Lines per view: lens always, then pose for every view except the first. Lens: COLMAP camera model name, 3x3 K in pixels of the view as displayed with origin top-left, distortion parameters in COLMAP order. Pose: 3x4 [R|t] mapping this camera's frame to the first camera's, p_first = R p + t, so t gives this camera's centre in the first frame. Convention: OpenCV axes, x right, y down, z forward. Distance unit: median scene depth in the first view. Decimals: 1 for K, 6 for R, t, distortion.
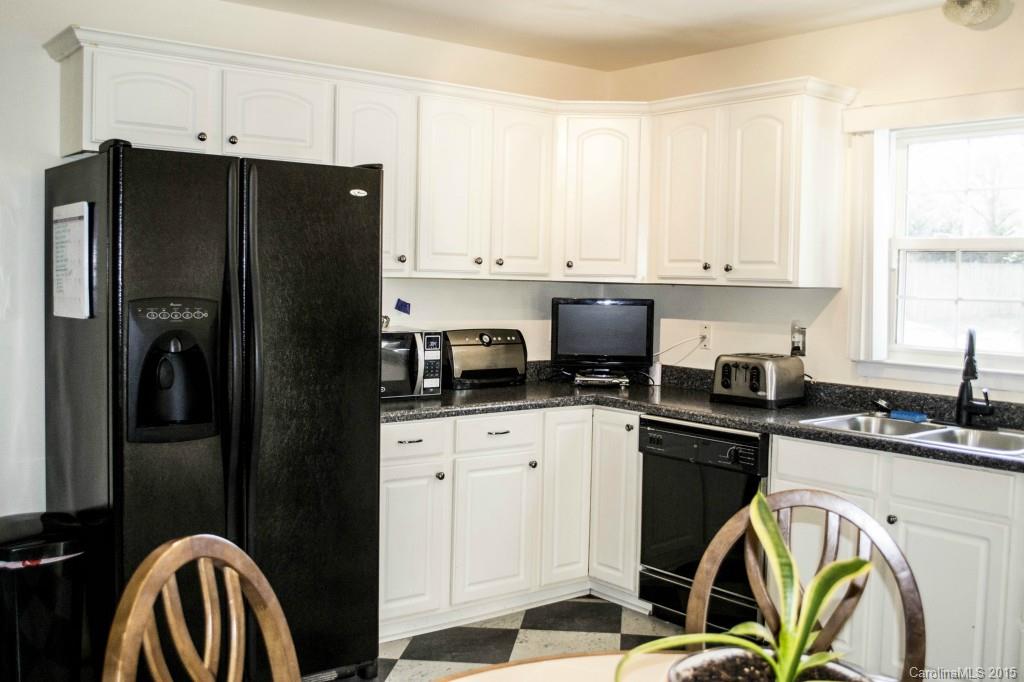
lens RADIAL K [[1037.3, 0, 512.0], [0, 1037.3, 341.0], [0, 0, 1]] dist [-0.007896, 0.000282]
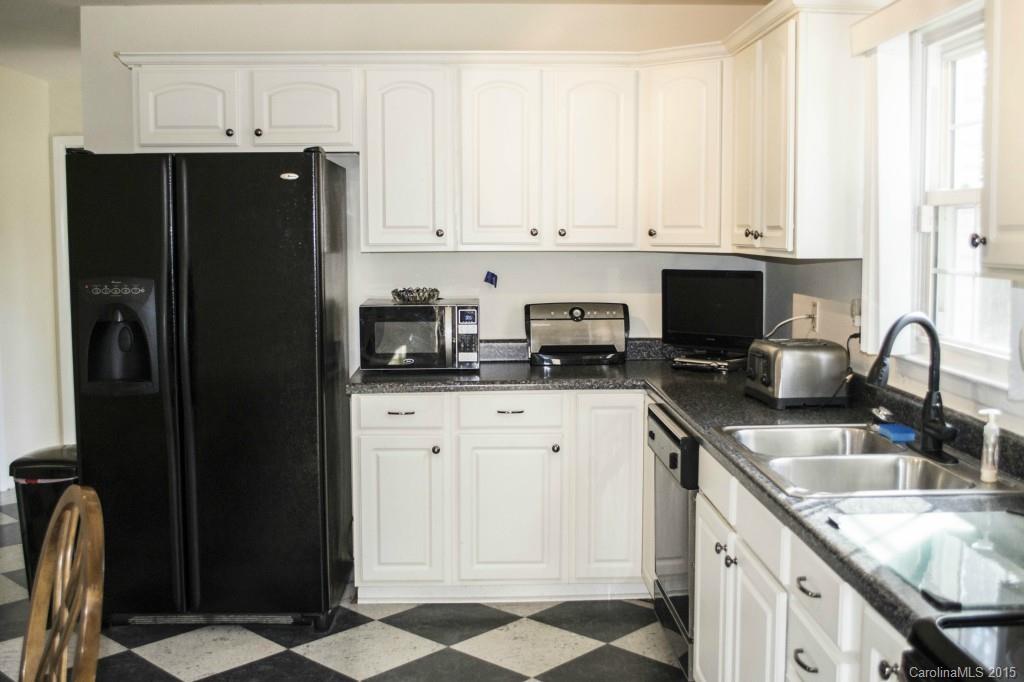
lens RADIAL K [[1043.7, 0, 512.1], [0, 1043.7, 330.5], [0, 0, 1]] dist [0.004831, 0.003518]
pose [[0.806962, 0.033020, -0.589679, 0.547849], [-0.015358, 0.999271, 0.034939, -0.020593], [0.590403, -0.019139, 0.806882, 0.215127]]
